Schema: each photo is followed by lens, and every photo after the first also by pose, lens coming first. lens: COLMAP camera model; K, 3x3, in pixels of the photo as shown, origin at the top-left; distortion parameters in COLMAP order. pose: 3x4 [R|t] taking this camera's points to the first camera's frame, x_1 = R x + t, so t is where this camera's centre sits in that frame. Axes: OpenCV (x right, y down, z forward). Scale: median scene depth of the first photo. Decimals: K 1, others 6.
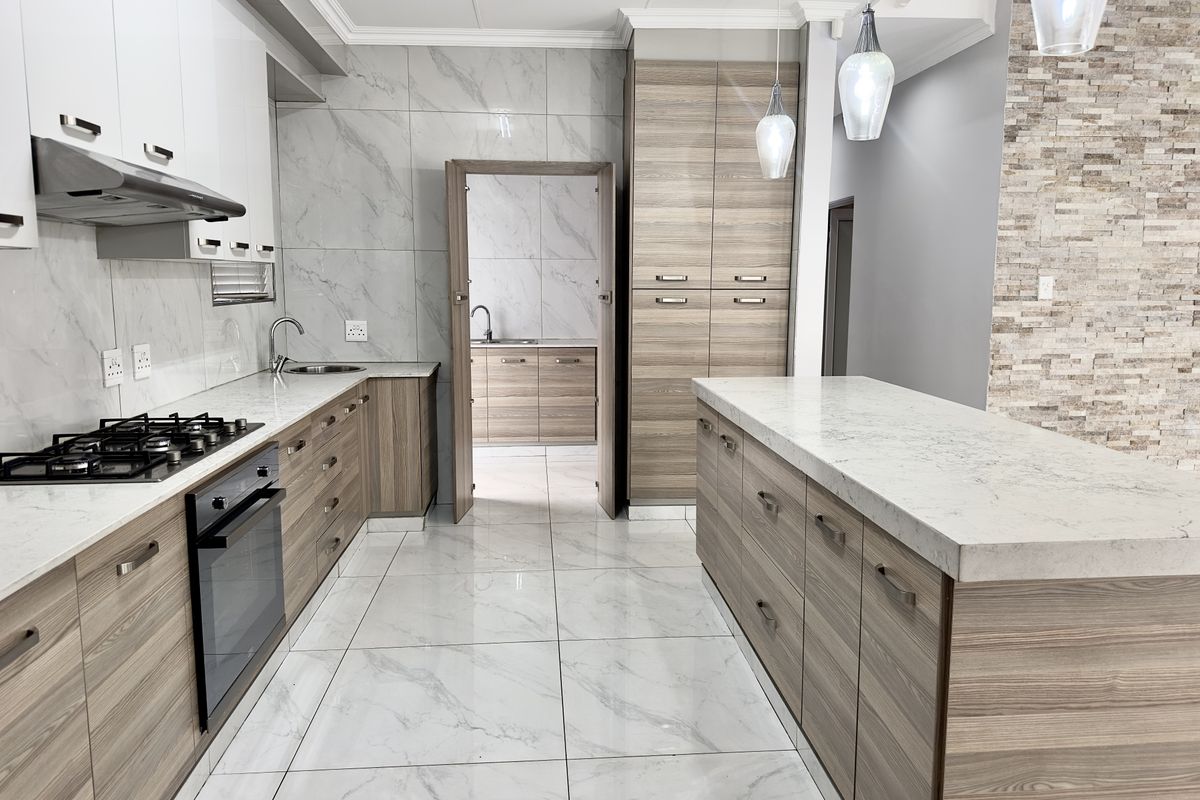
lens RADIAL K [[845.3, 0, 599.8], [0, 845.3, 393.1], [0, 0, 1]] dist [0.043816, -0.045443]
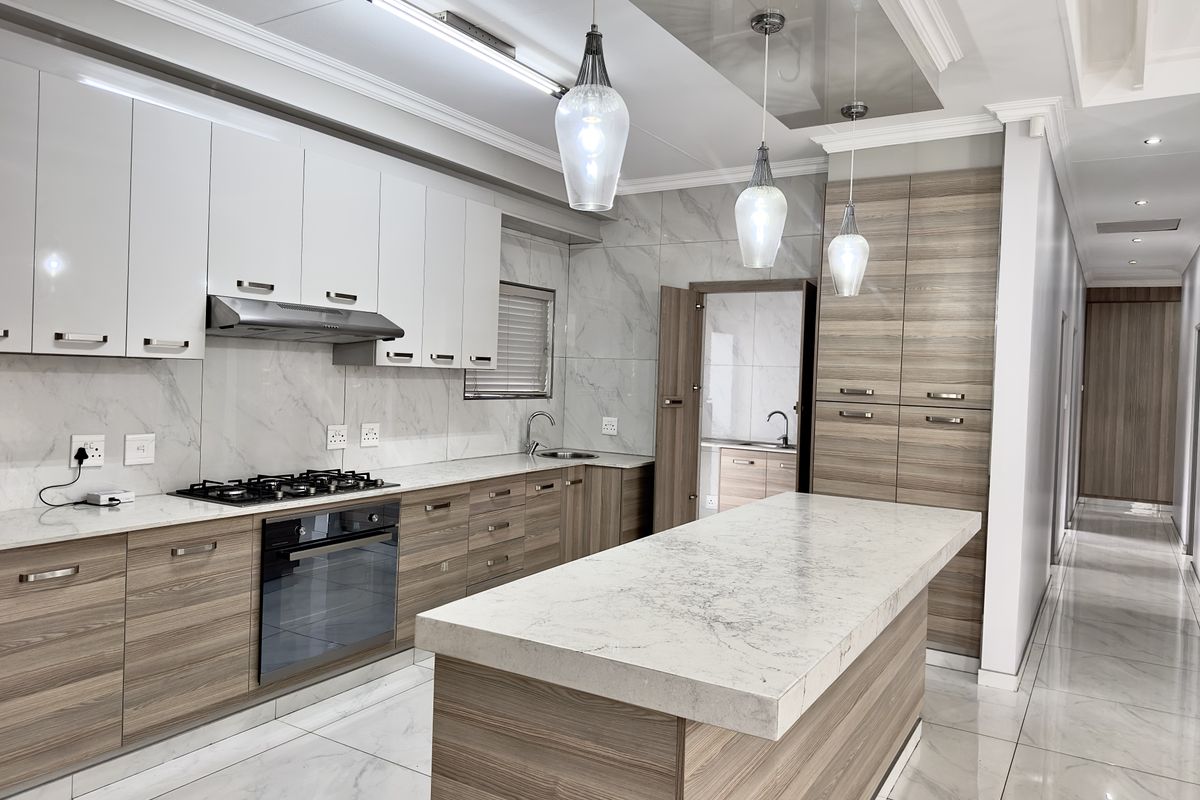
lens RADIAL K [[836.1, 0, 602.8], [0, 836.1, 388.2], [0, 0, 1]] dist [0.103708, -0.156869]
pose [[0.807941, 0.035428, -0.588198, 0.422448], [-0.109510, 0.989830, -0.090802, -0.019392], [0.578999, 0.137776, 0.803603, 0.045644]]
